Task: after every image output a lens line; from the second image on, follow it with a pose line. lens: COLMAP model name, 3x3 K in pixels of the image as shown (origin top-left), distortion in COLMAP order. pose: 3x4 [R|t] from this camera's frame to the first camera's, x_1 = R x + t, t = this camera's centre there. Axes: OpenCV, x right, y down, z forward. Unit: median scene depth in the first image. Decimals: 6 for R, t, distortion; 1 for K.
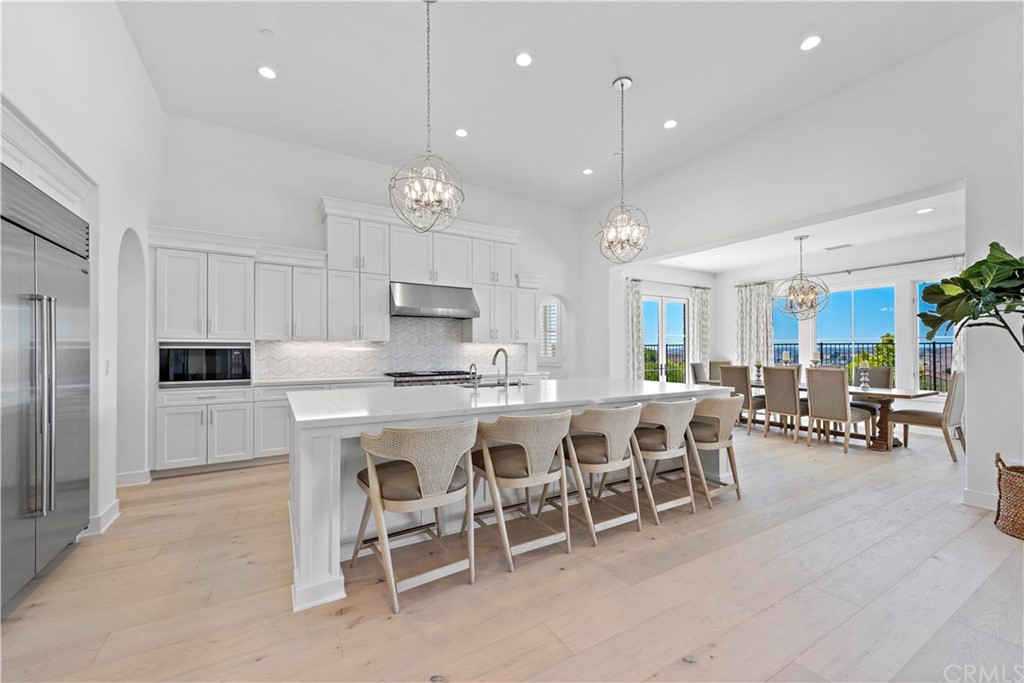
lens RADIAL K [[404.3, 0, 512.0], [0, 404.3, 346.1], [0, 0, 1]] dist [0.007584, -0.000308]
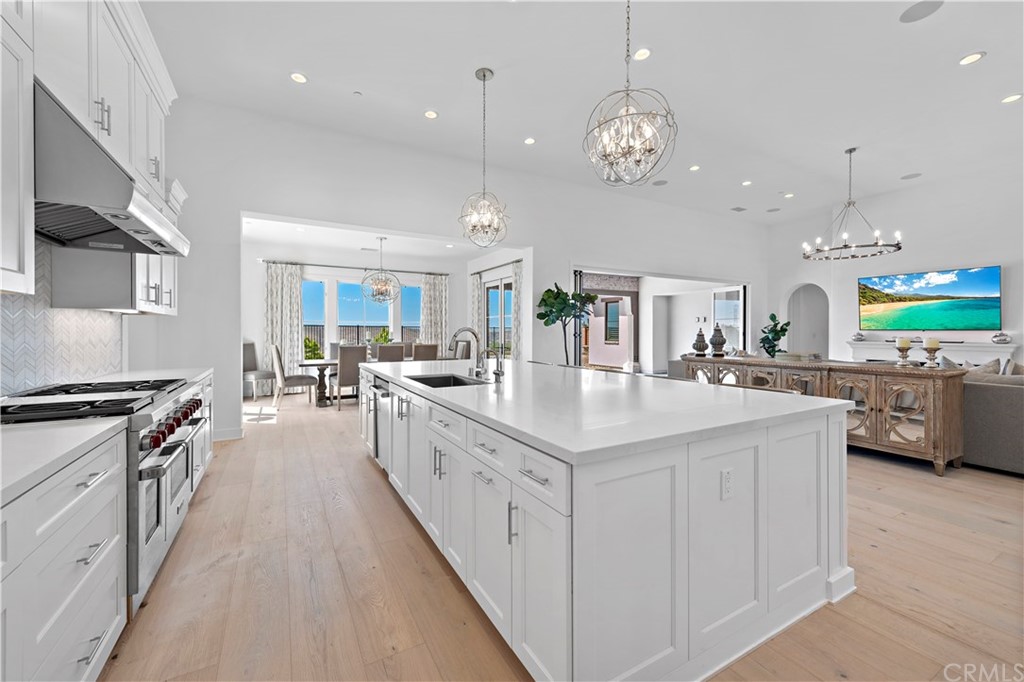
lens RADIAL K [[407.7, 0, 501.3], [0, 407.7, 335.1], [0, 0, 1]] dist [0.002988, -0.000101]
pose [[0.029948, -0.008488, 0.999515, -0.592429], [-0.014274, 0.999858, 0.008919, 0.007893], [-0.999450, -0.014534, 0.029822, 0.710001]]
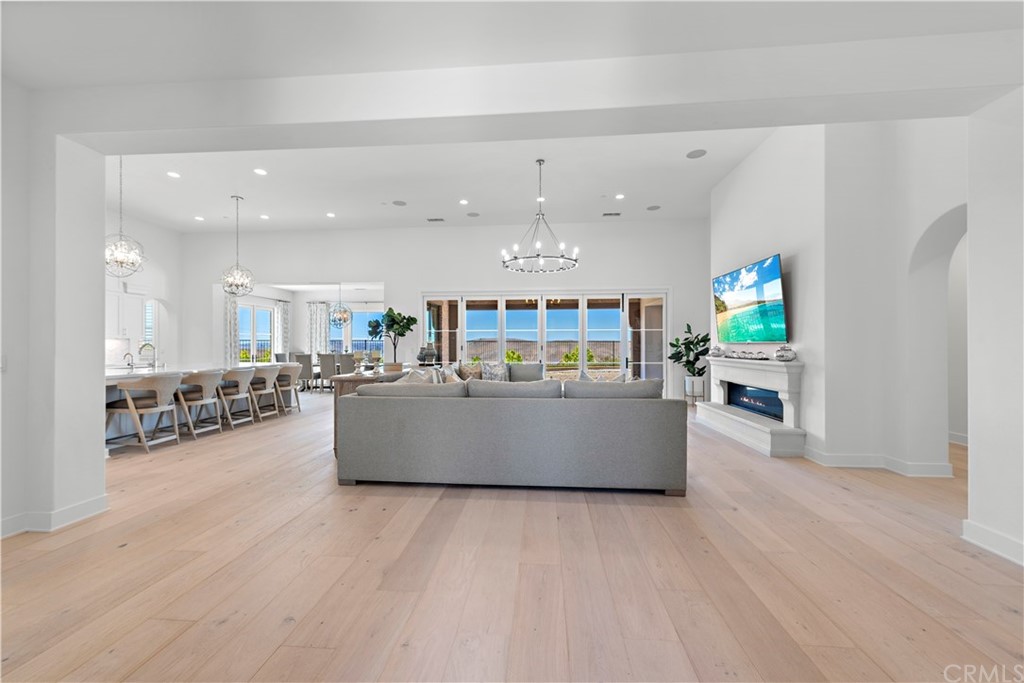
lens RADIAL K [[404.5, 0, 510.9], [0, 404.5, 343.5], [0, 0, 1]] dist [0.008666, -0.000029]
pose [[0.583922, 0.004662, 0.811796, -0.377301], [-0.011014, 0.999937, 0.002180, -0.010308], [-0.811735, -0.010214, 0.583937, -0.817982]]
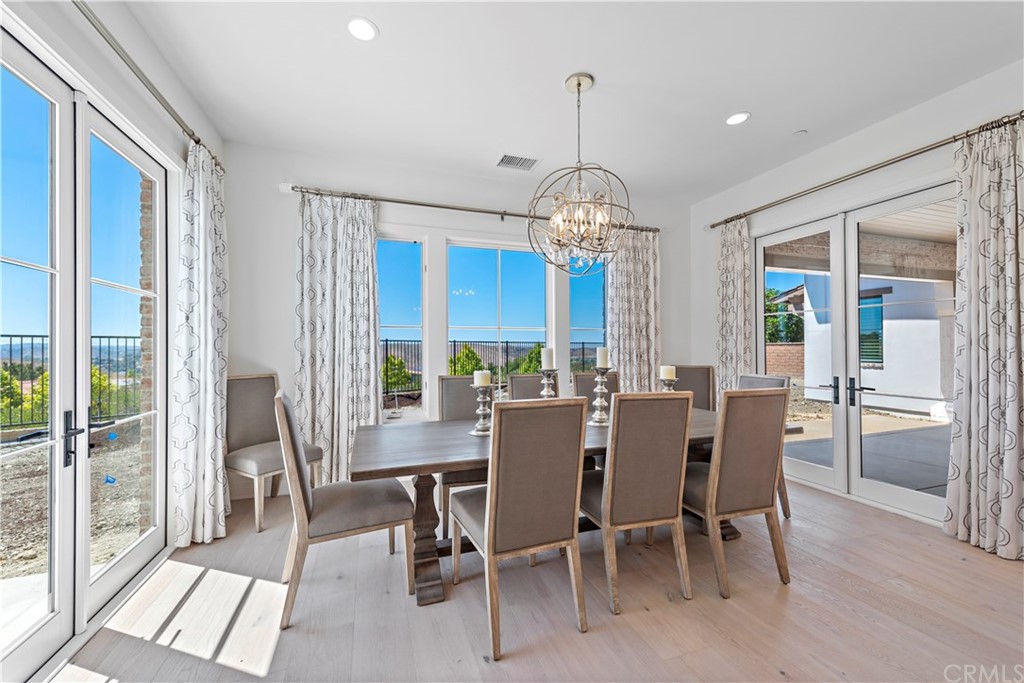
lens RADIAL K [[389.7, 0, 493.7], [0, 389.7, 347.2], [0, 0, 1]] dist [0.000685, -0.000075]
pose [[0.219859, 0.005814, 0.975514, 0.357338], [-0.008262, 0.999957, -0.004098, 0.018204], [-0.975497, -0.007159, 0.219898, 1.185480]]
